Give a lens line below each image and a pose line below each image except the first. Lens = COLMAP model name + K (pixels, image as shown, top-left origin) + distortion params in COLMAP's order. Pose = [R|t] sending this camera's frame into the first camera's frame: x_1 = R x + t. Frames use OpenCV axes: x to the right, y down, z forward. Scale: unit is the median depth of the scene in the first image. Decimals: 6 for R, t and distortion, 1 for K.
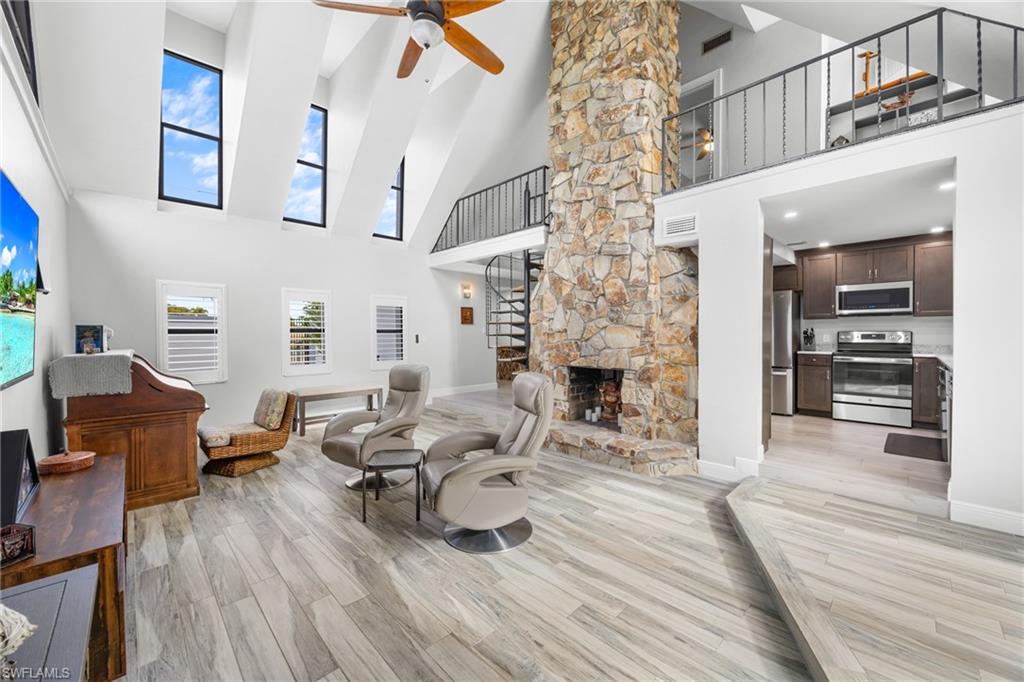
lens RADIAL K [[396.6, 0, 510.4], [0, 396.6, 338.2], [0, 0, 1]] dist [-0.003431, -0.000253]
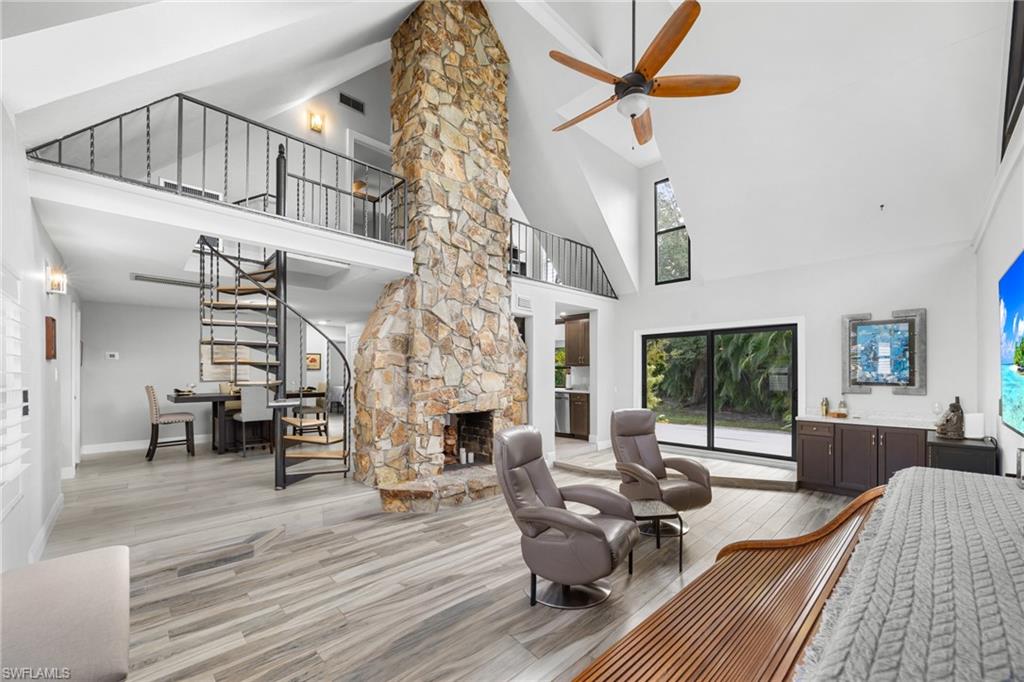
lens RADIAL K [[396.6, 0, 509.8], [0, 396.6, 377.5], [0, 0, 1]] dist [-0.003431, -0.000253]
pose [[0.019775, -0.003015, 0.999800, -0.885986], [0.014166, 0.999896, 0.002736, -0.020500], [-0.999704, 0.014109, 0.019816, 0.922322]]
